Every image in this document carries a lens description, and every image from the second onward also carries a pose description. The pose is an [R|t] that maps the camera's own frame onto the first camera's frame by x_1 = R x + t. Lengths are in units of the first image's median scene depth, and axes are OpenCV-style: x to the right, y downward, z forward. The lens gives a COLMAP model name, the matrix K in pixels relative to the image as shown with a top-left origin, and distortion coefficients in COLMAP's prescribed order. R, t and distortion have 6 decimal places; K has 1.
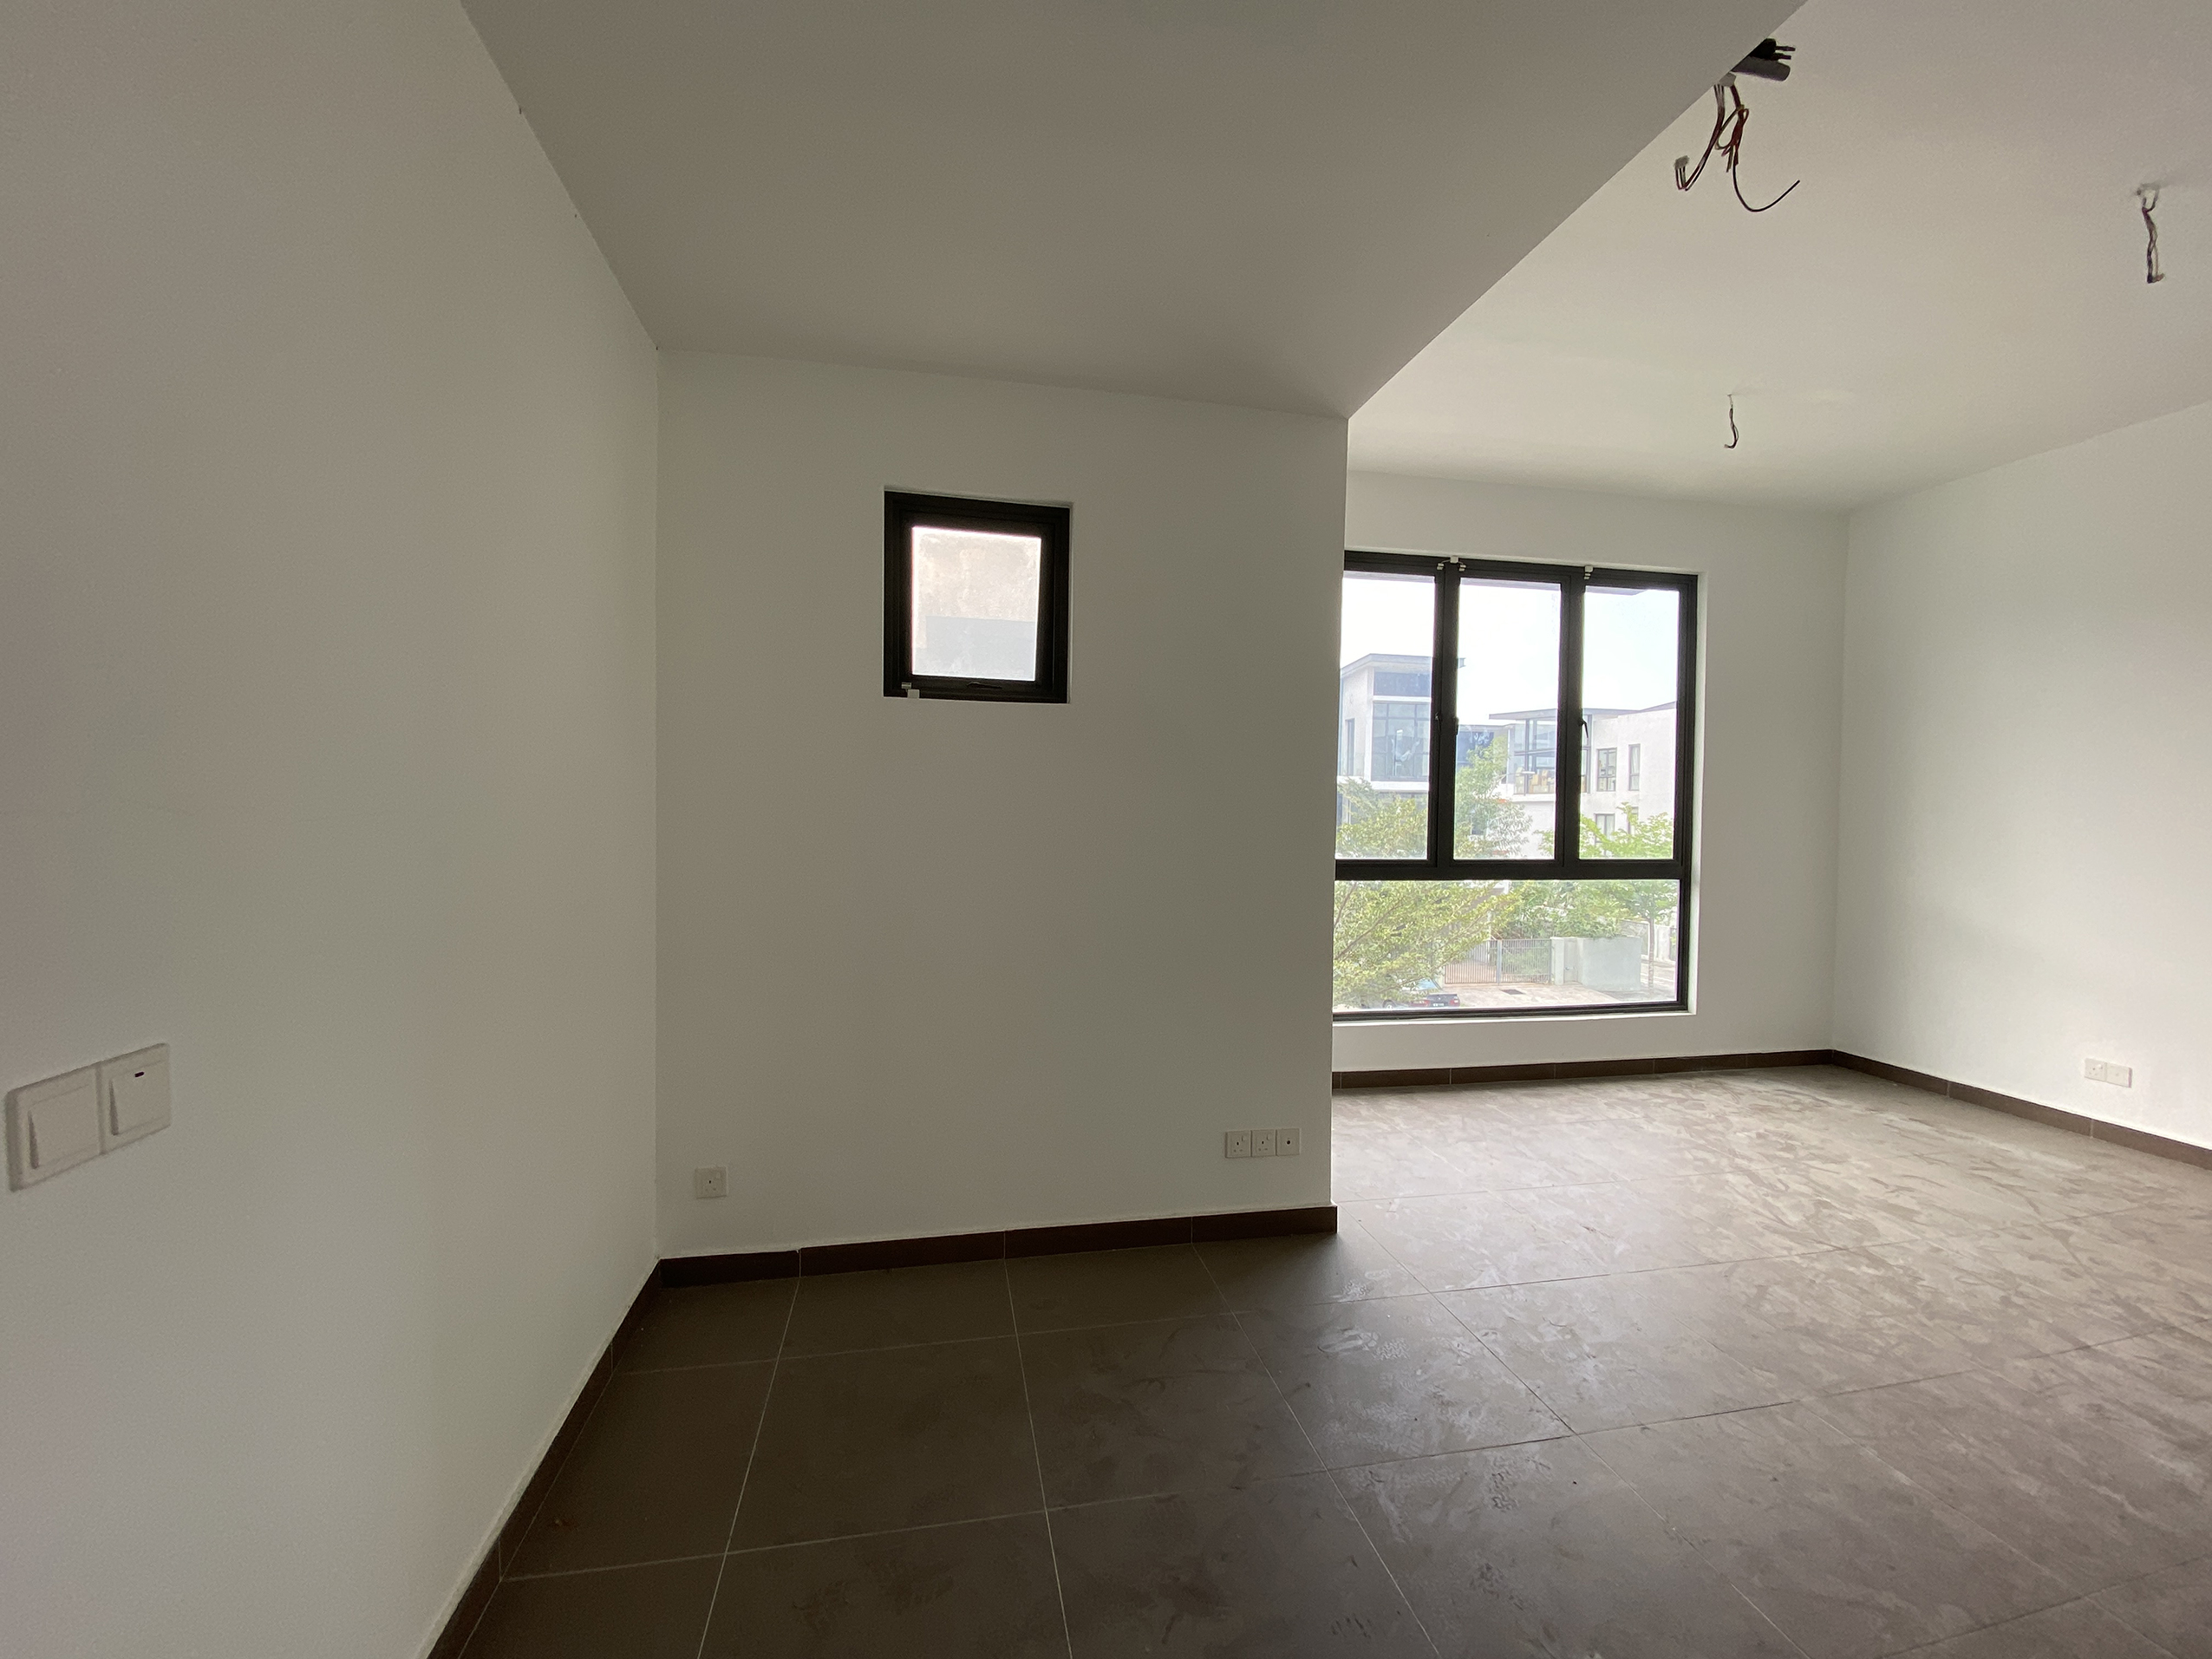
lens RADIAL K [[913.8, 0, 1161.3], [0, 913.8, 814.8], [0, 0, 1]] dist [-0.018211, -0.005623]
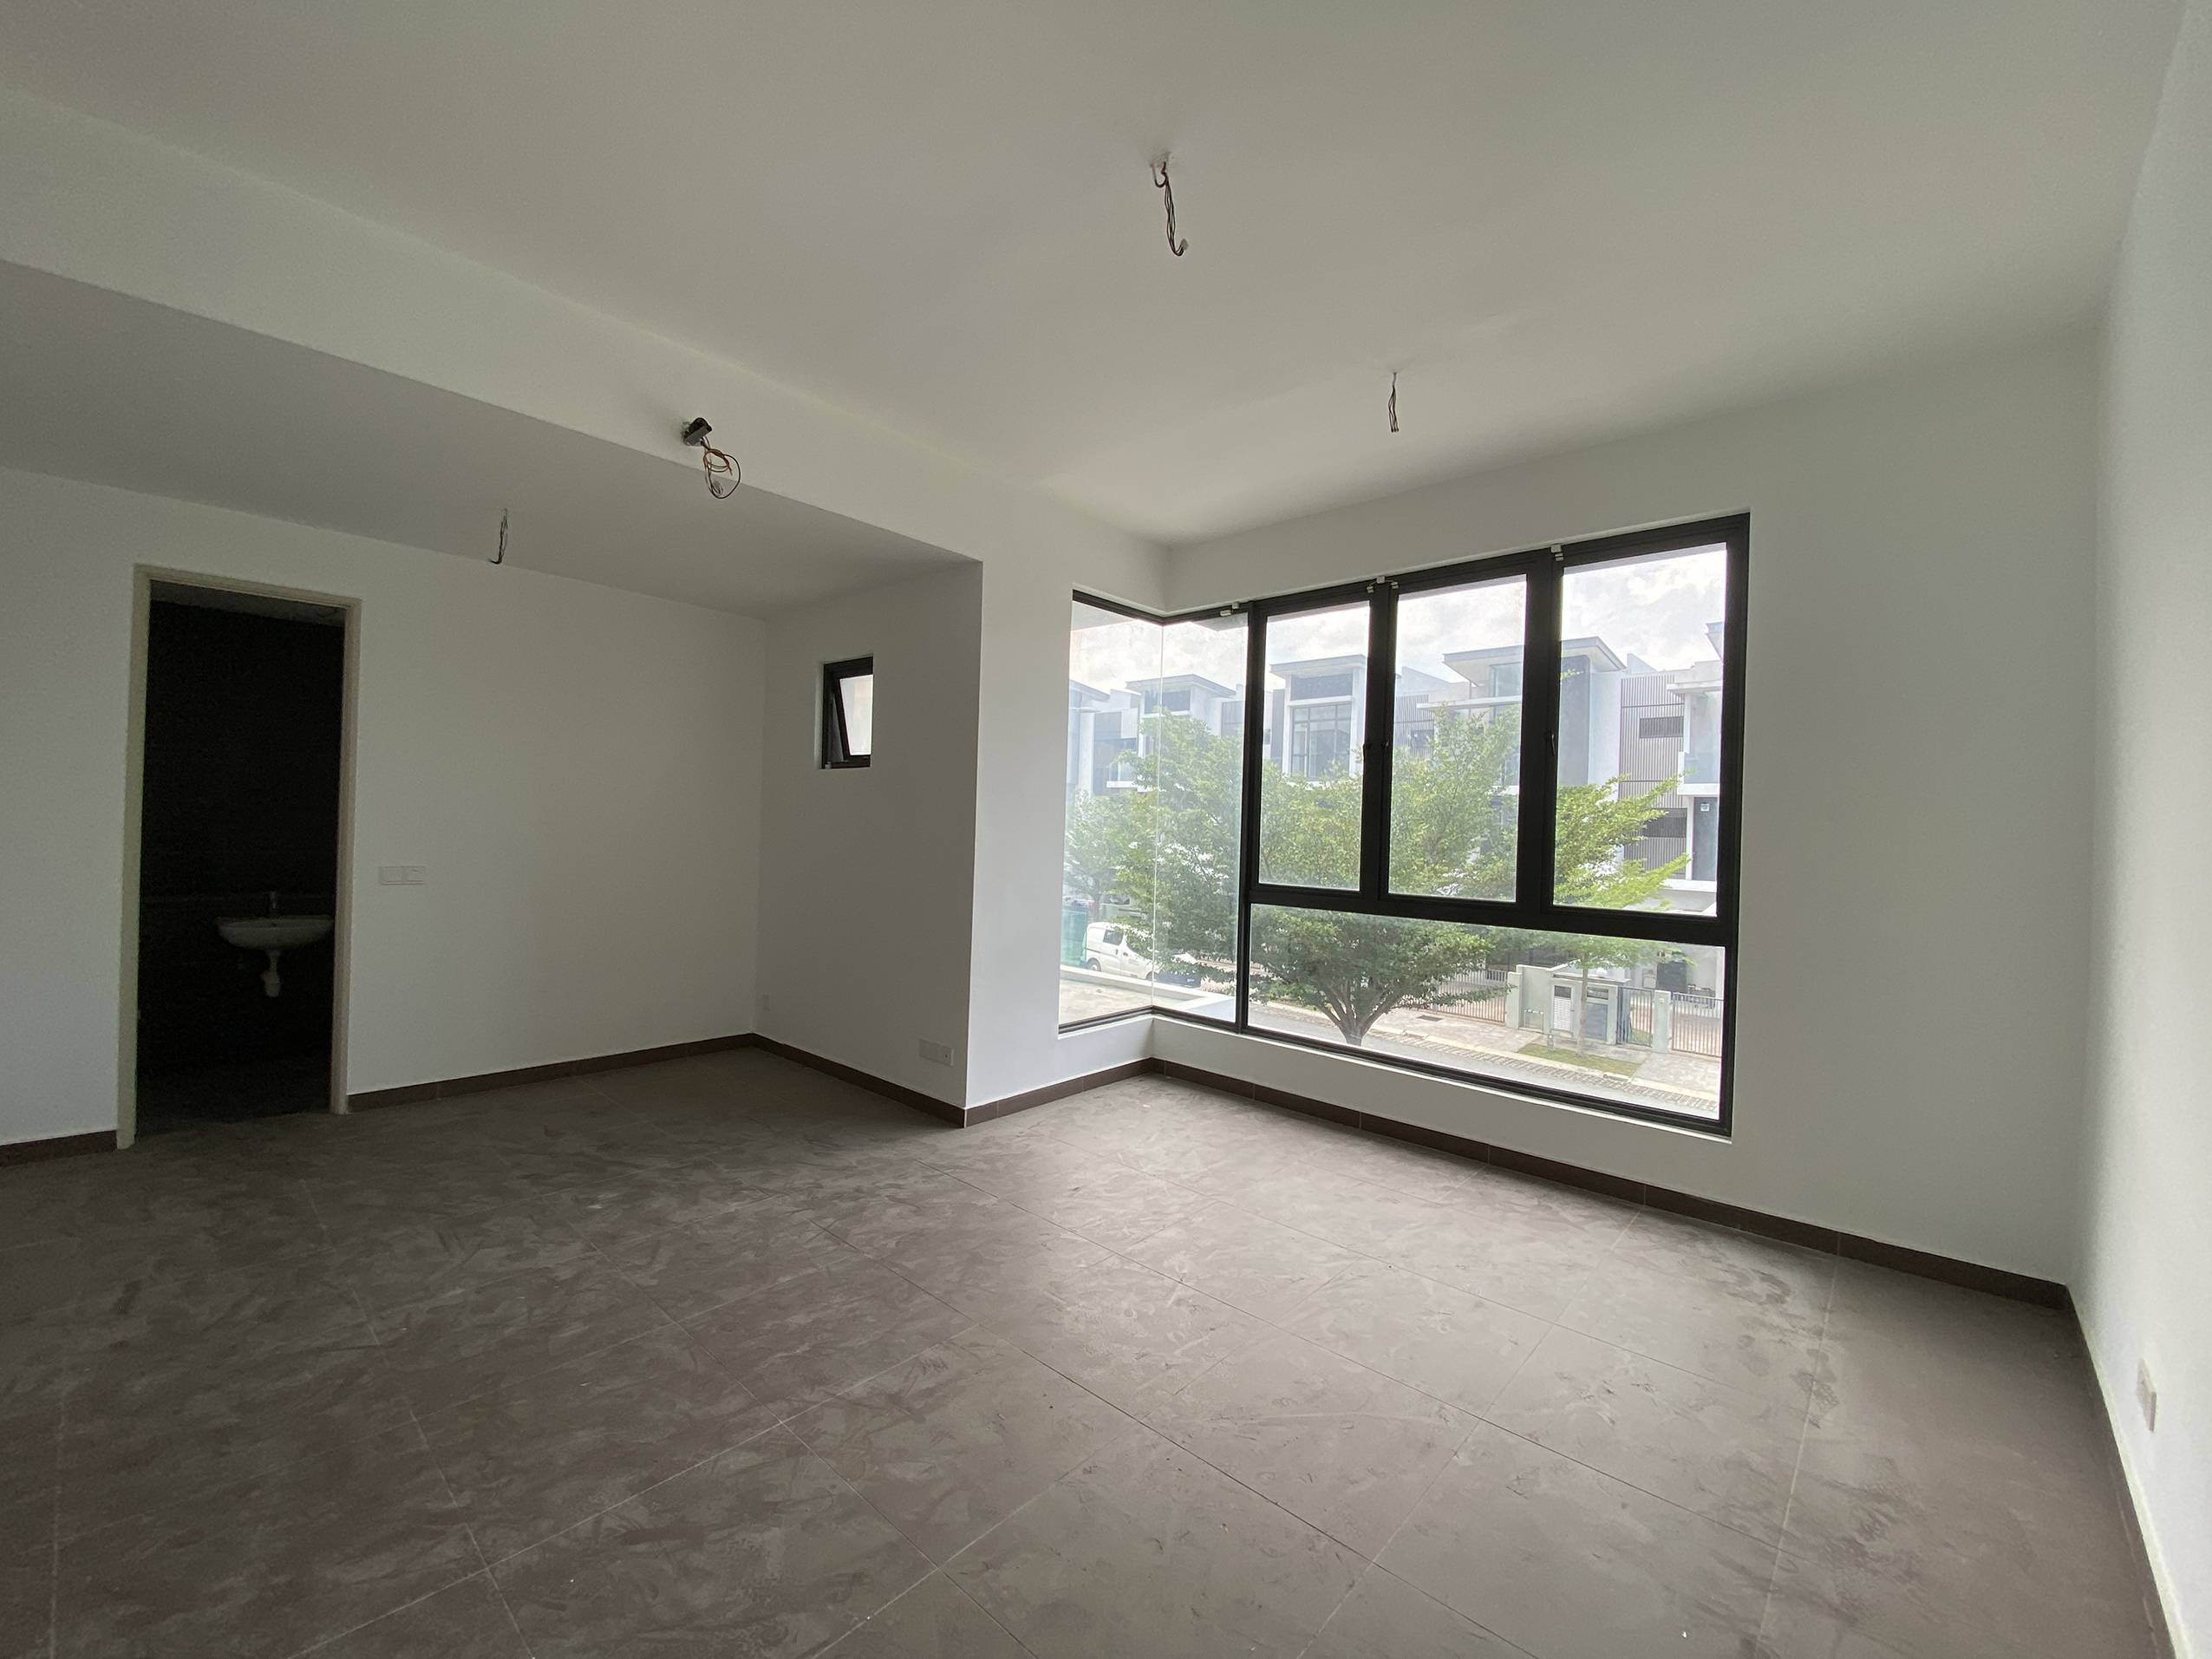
lens RADIAL K [[913.8, 0, 1100.6], [0, 913.8, 836.5], [0, 0, 1]] dist [-0.018211, -0.005623]
pose [[0.571617, 0.000183, -0.820520, 0.985153], [-0.034783, 0.999106, -0.024008, 0.023356], [0.819783, 0.042264, 0.571113, 0.233537]]
